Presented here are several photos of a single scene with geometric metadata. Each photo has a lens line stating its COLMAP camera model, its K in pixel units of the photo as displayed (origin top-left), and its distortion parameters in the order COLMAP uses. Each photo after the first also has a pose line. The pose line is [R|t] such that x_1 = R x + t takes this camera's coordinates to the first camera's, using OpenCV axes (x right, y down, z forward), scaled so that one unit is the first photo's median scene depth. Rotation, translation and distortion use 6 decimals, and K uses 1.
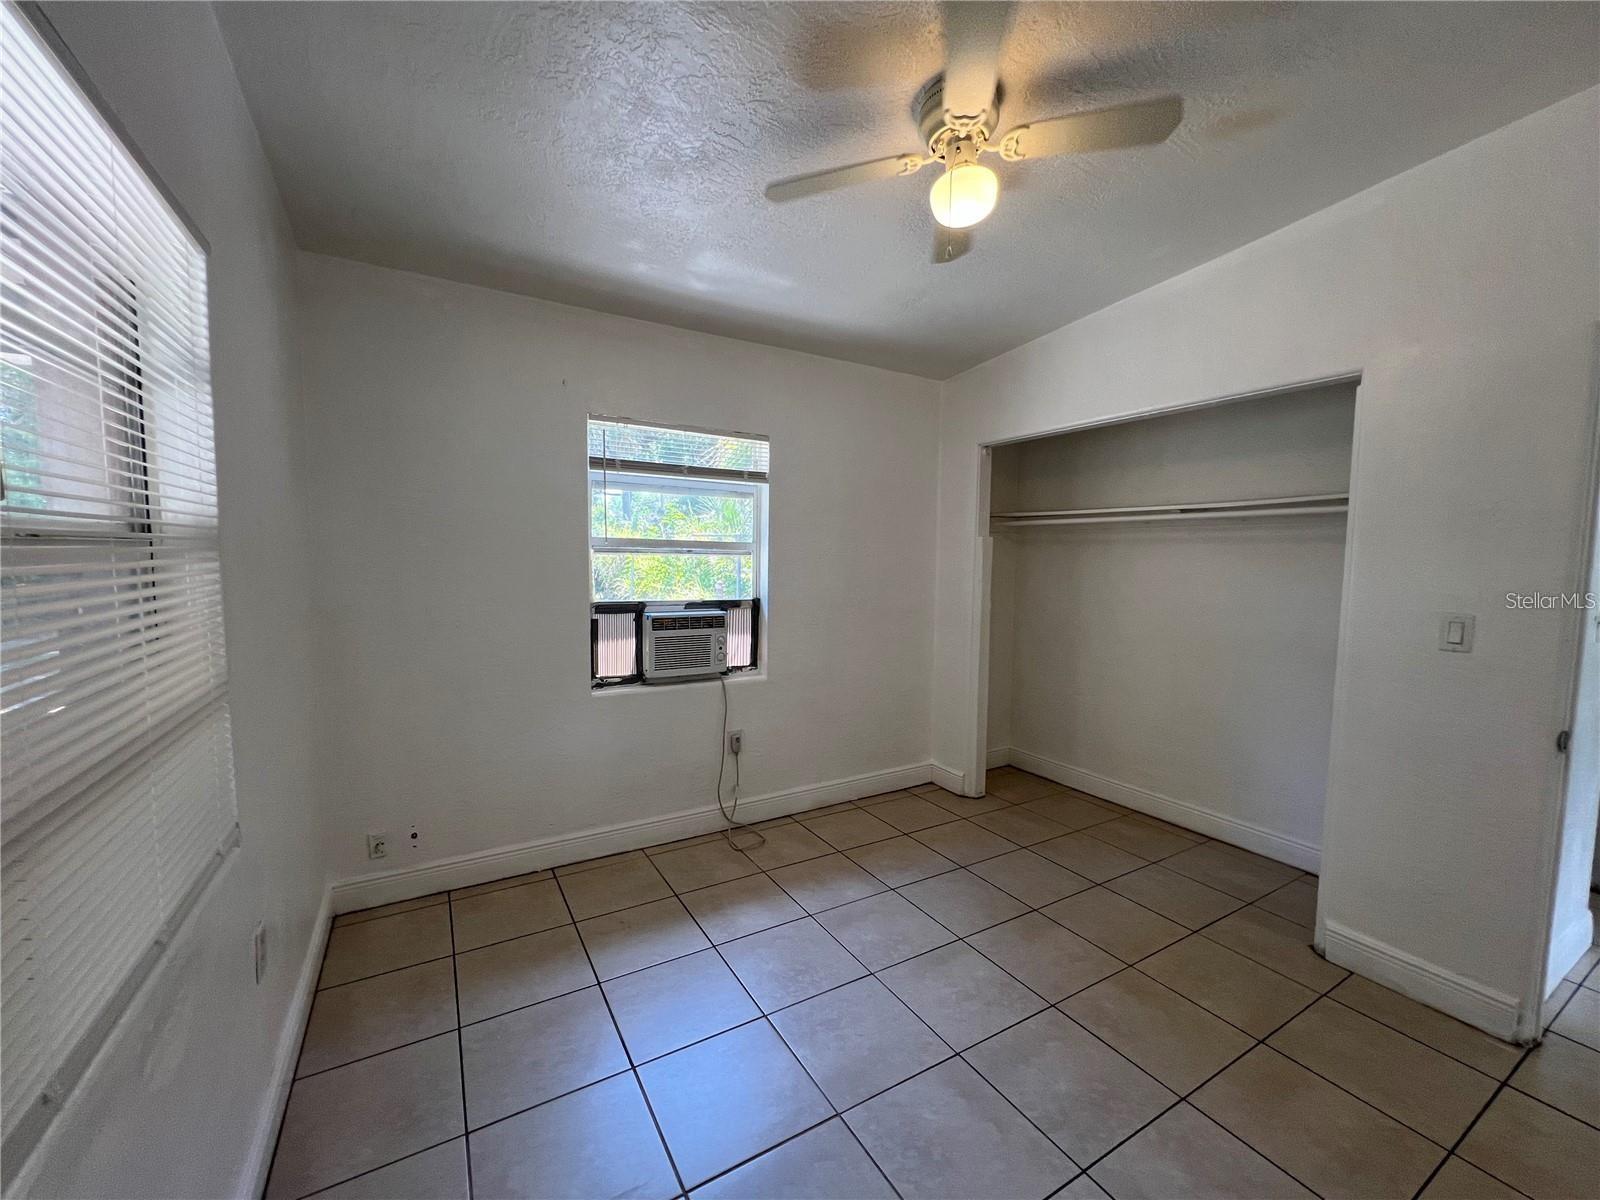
lens RADIAL K [[643.3, 0, 802.2], [0, 643.3, 603.7], [0, 0, 1]] dist [-0.000631, 0.000114]
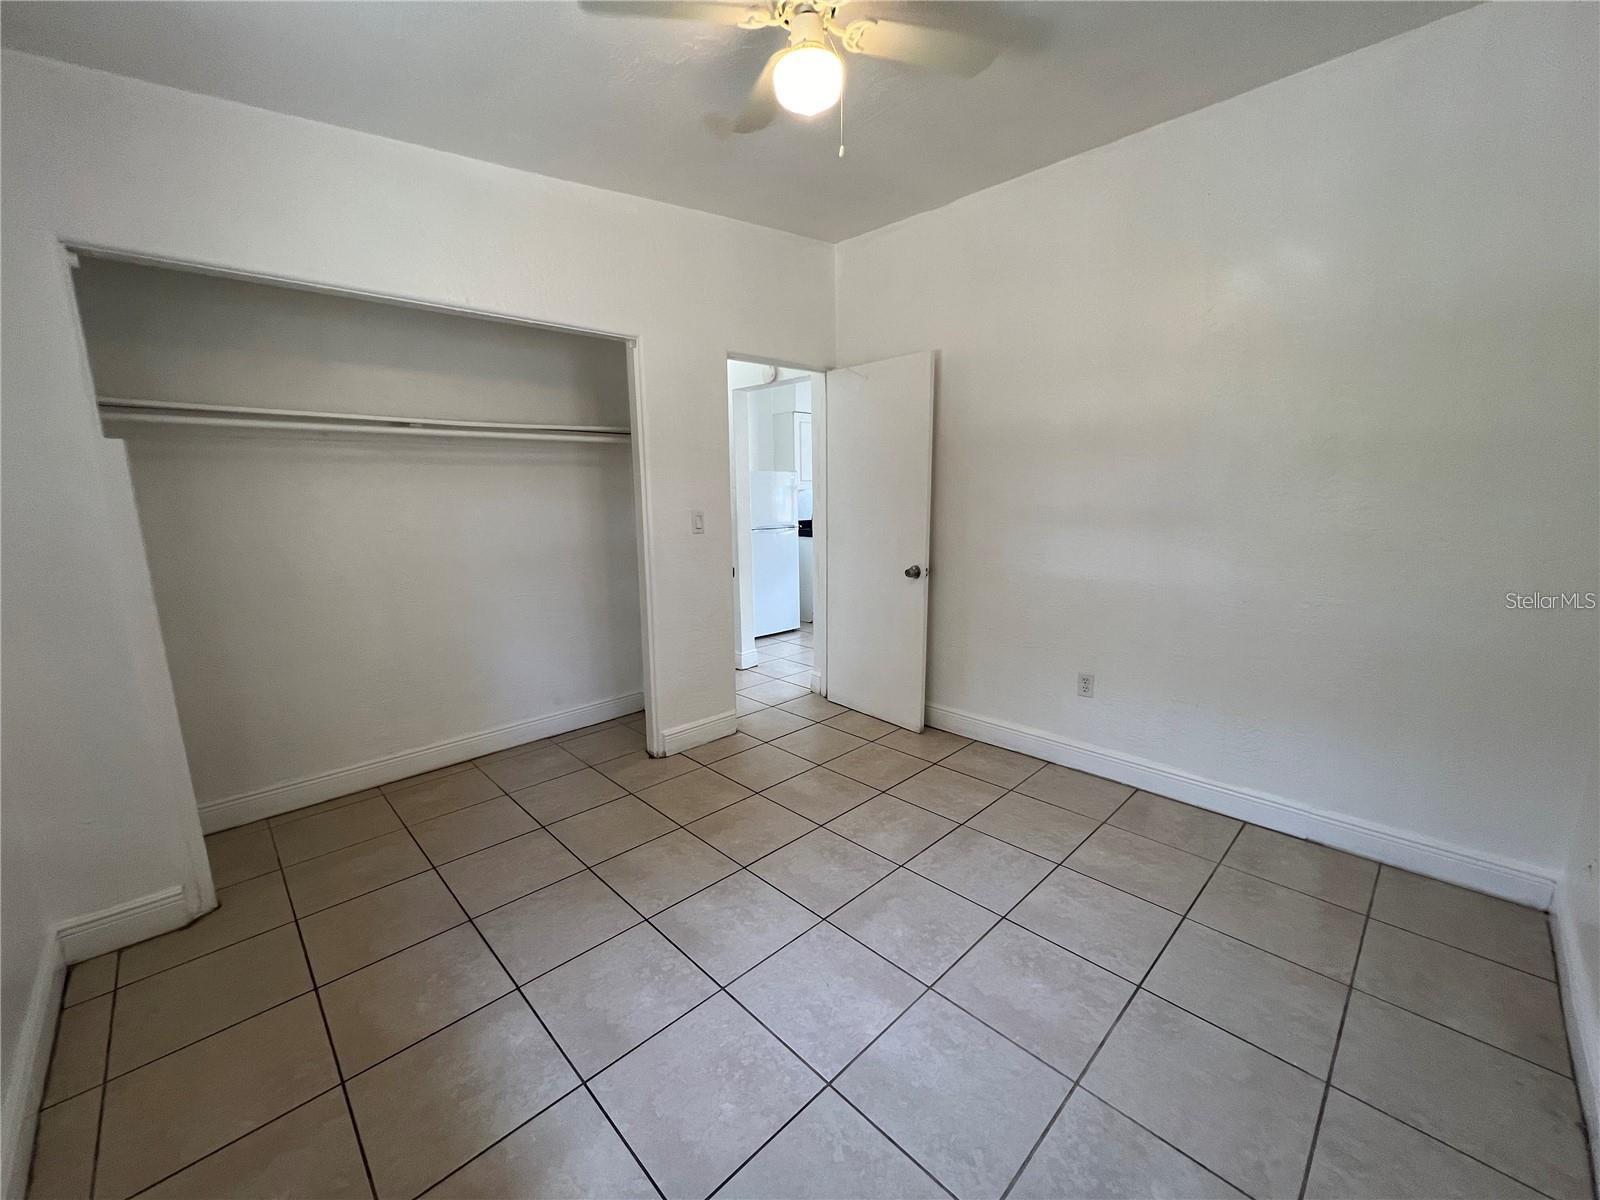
lens RADIAL K [[641.7, 0, 803.3], [0, 641.7, 604.1], [0, 0, 1]] dist [-0.000651, 0.000214]
pose [[-0.241240, -0.187412, 0.952197, -0.401380], [0.078136, 0.974240, 0.211546, -0.046835], [-0.967315, 0.125434, -0.220382, 0.674498]]
